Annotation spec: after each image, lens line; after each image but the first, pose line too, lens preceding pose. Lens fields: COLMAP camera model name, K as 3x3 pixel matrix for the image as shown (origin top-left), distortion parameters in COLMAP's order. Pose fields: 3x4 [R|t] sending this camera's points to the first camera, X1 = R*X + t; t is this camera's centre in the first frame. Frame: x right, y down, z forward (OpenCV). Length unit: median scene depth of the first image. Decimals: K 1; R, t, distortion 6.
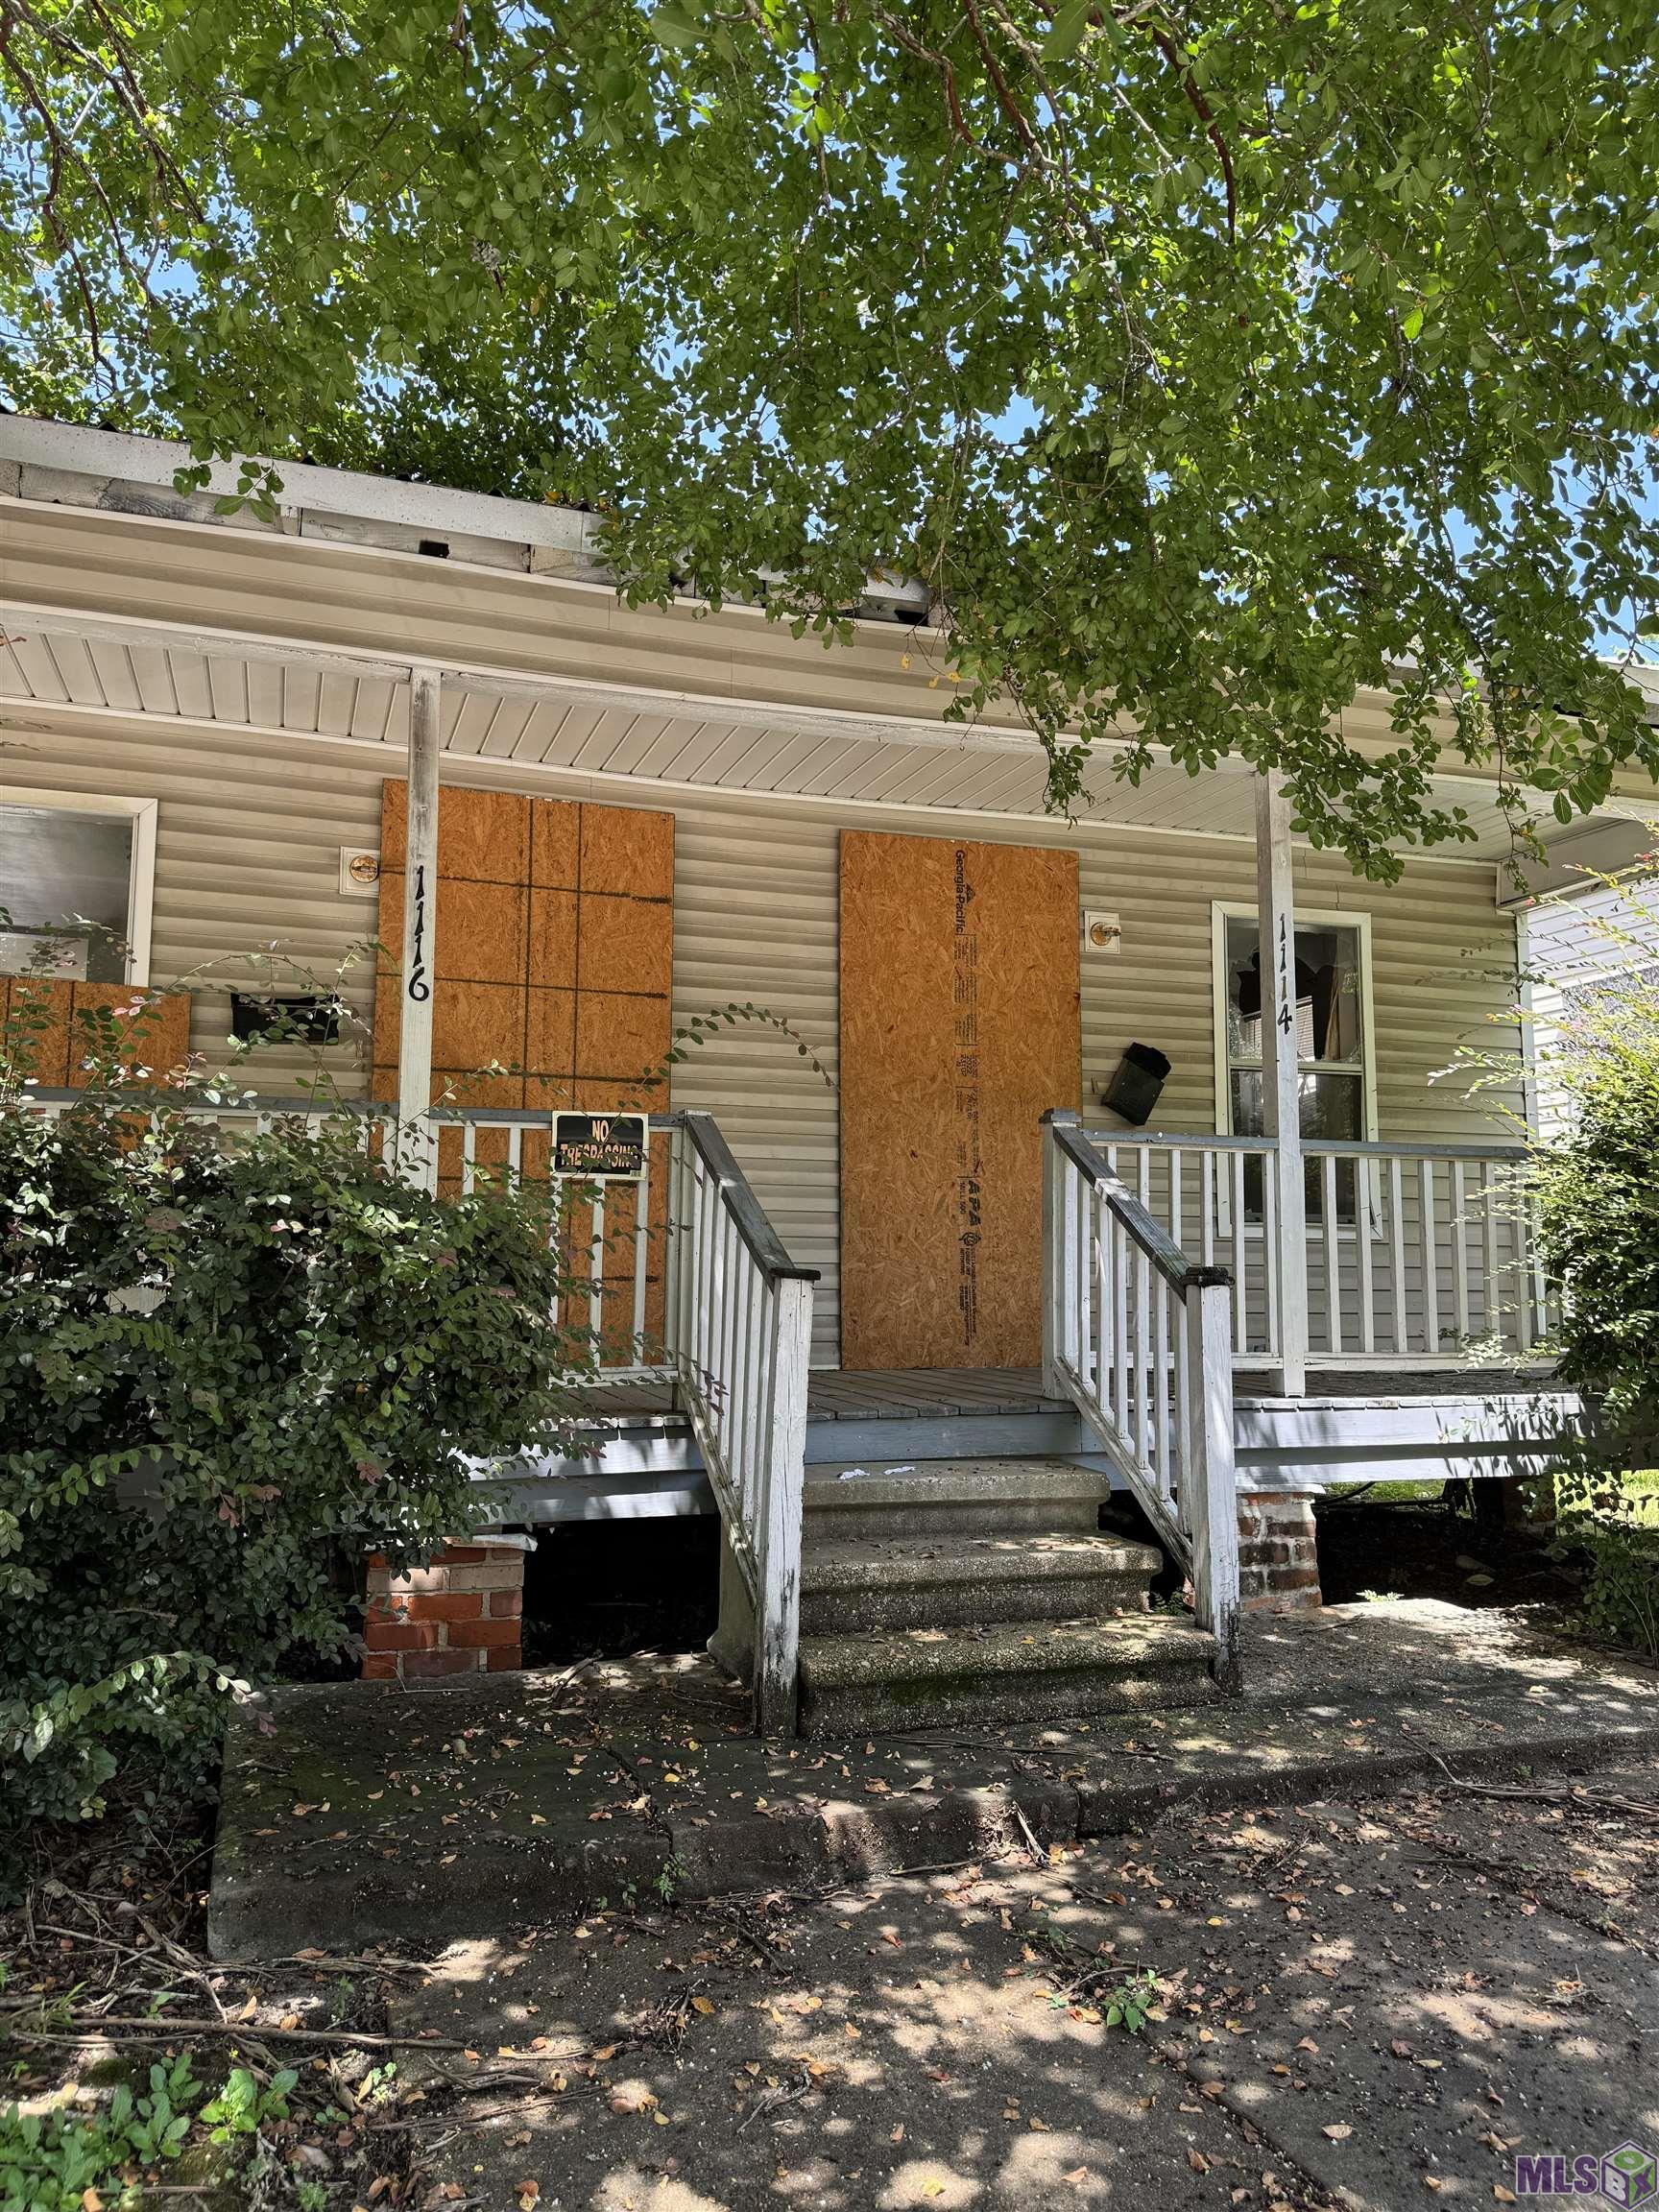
lens RADIAL K [[1564.1, 0, 829.5], [0, 1564.1, 1106.0], [0, 0, 1]] dist [0.164985, -0.255880]
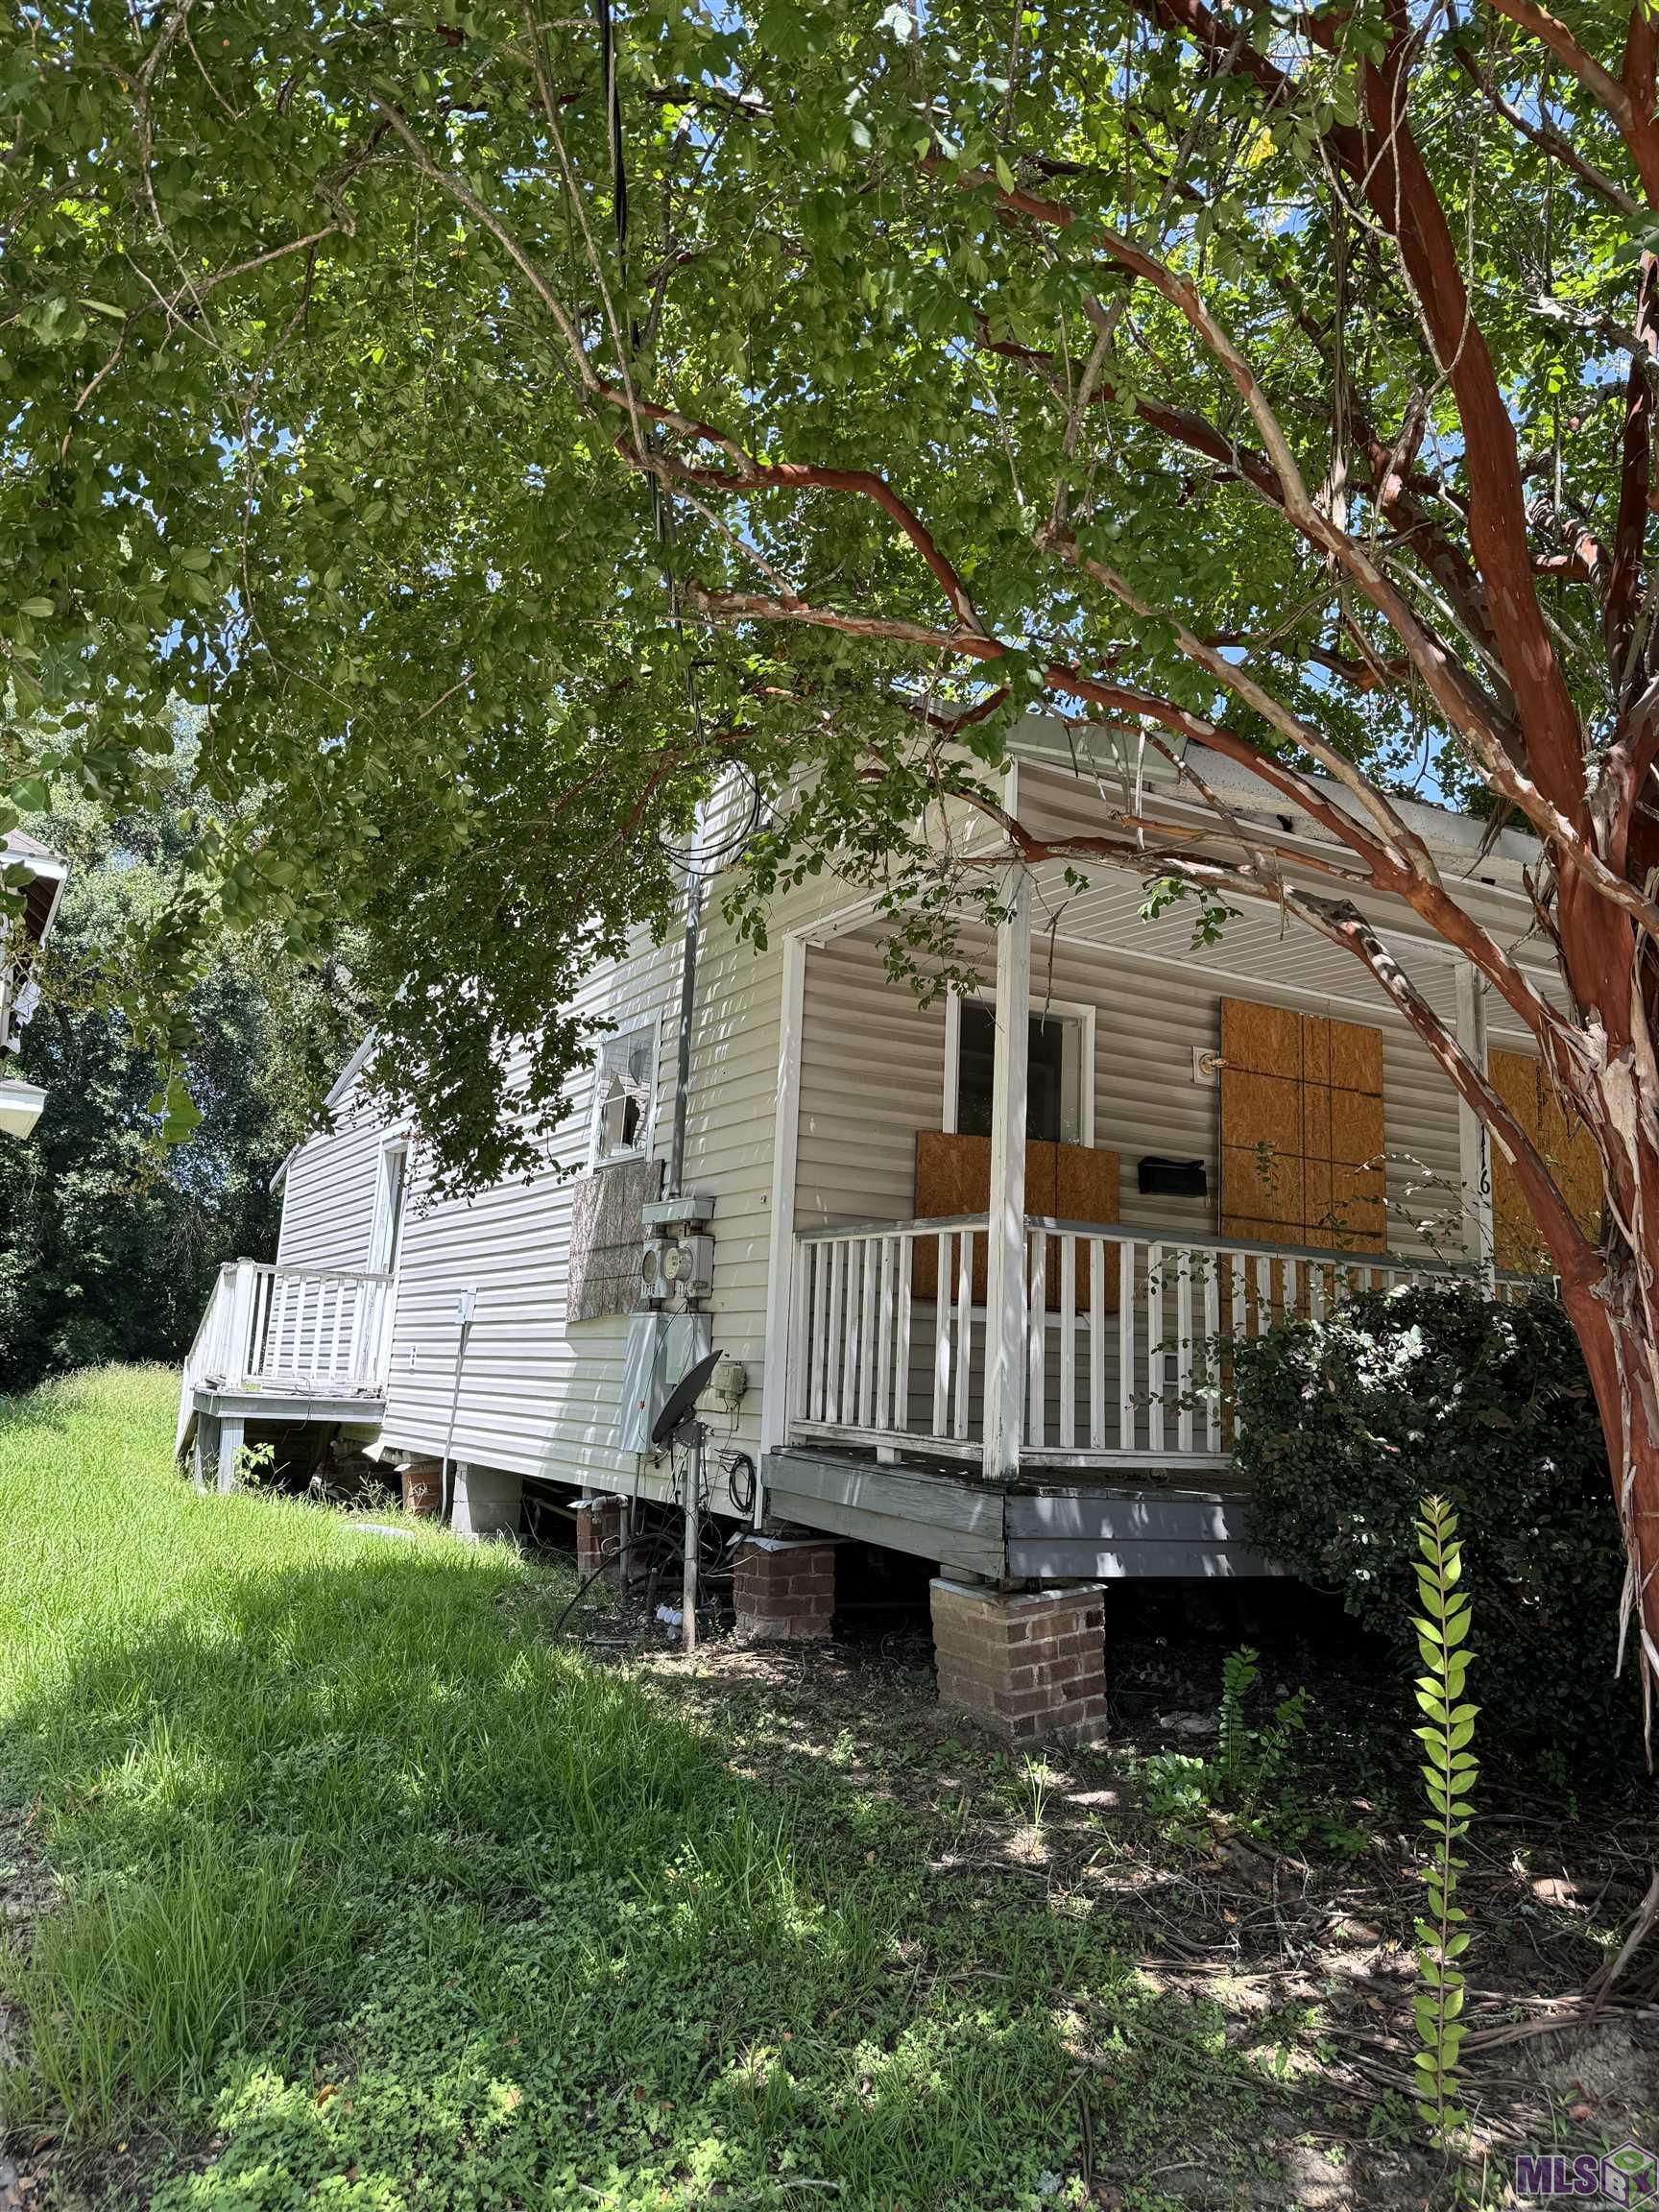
lens RADIAL K [[1564.1, 0, 829.5], [0, 1564.1, 1106.0], [0, 0, 1]] dist [0.164985, -0.255880]
pose [[0.983992, 0.070308, 0.163758, -0.813114], [-0.063165, 0.996827, -0.048433, -0.031664], [-0.166643, 0.037314, 0.985311, -0.233543]]
